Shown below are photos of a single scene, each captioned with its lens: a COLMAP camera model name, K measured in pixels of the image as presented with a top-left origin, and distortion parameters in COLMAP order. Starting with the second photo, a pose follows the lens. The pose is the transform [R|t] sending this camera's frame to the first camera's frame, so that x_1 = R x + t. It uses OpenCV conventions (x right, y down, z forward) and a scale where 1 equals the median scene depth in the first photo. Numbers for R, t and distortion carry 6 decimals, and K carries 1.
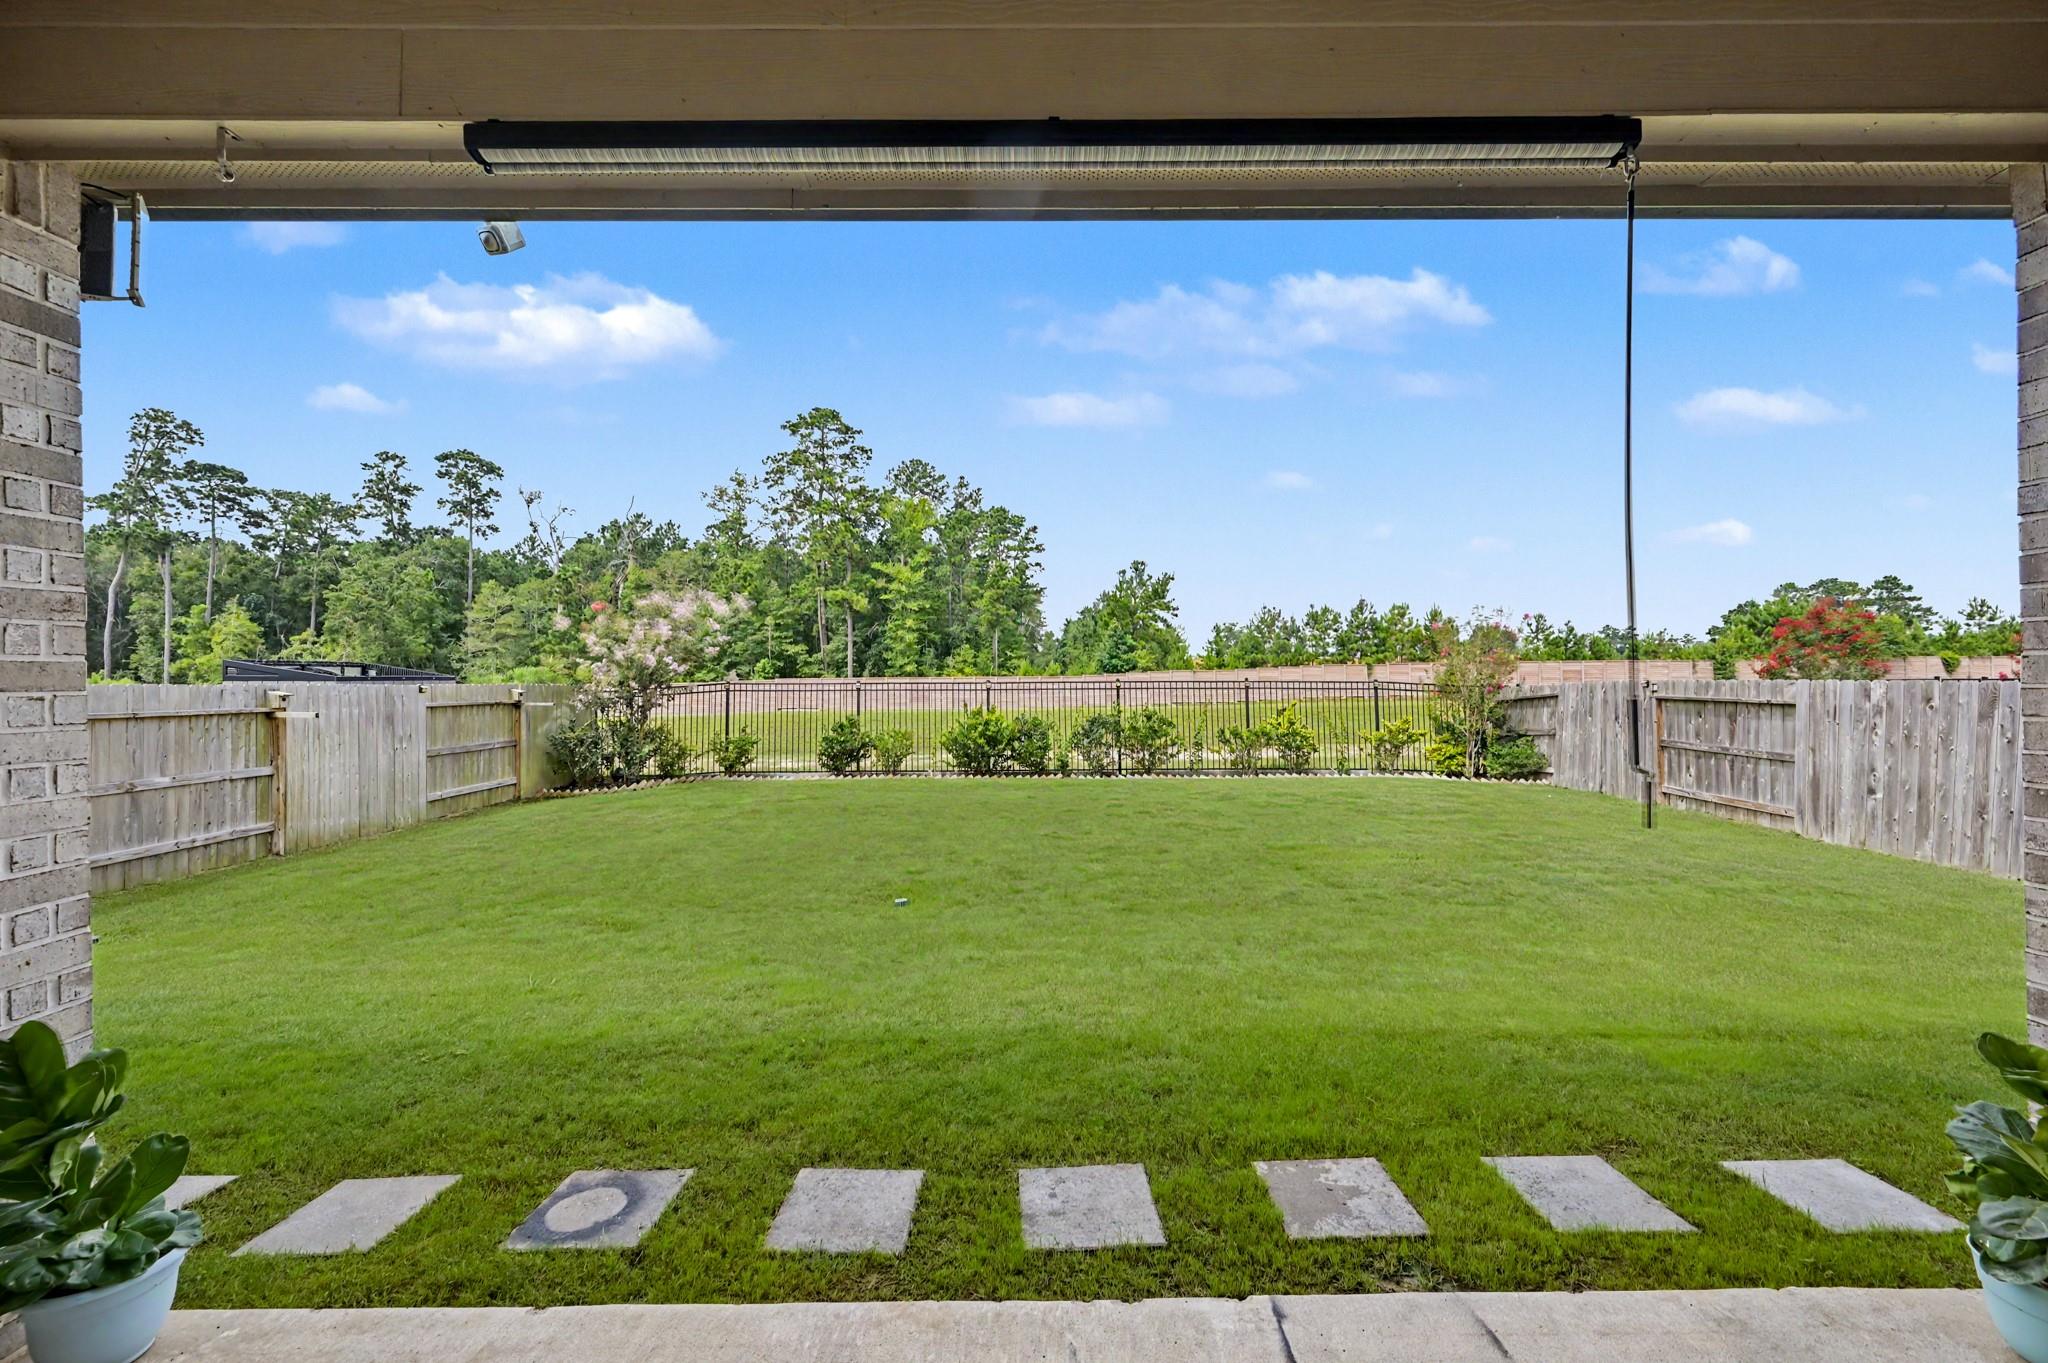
lens RADIAL K [[819.5, 0, 1039.5], [0, 819.5, 668.7], [0, 0, 1]] dist [0.005467, -0.001193]
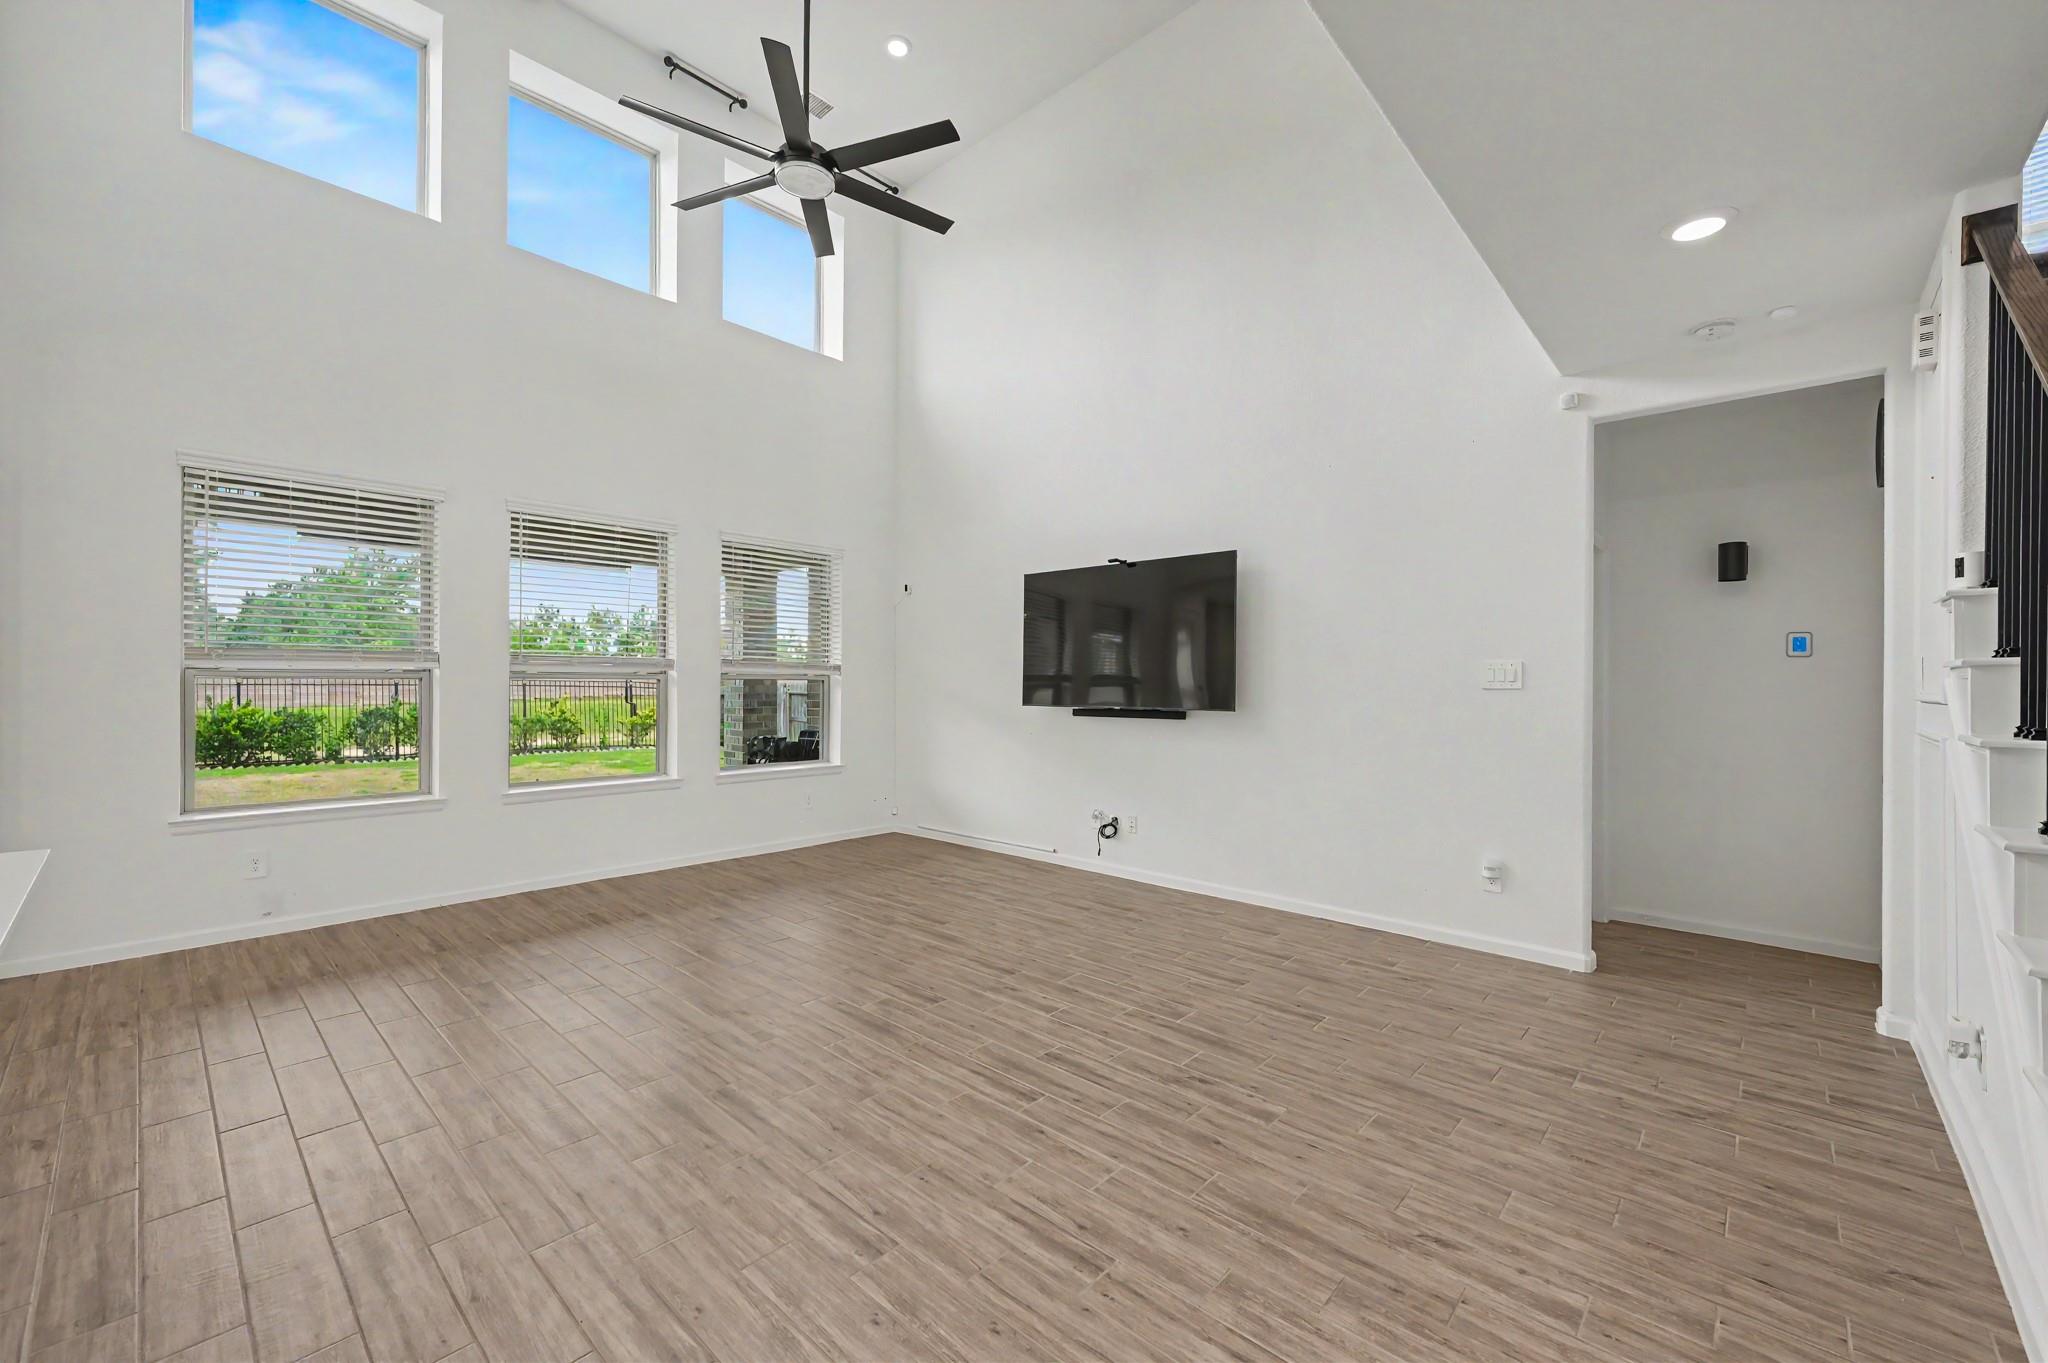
lens RADIAL K [[819.5, 0, 1018.7], [0, 819.5, 683.2], [0, 0, 1]] dist [0.005467, -0.001193]
pose [[0.699666, 0.013311, 0.714346, -0.116640], [-0.026640, 0.999617, 0.007466, -0.009646], [-0.713973, -0.024254, 0.699753, -0.424277]]
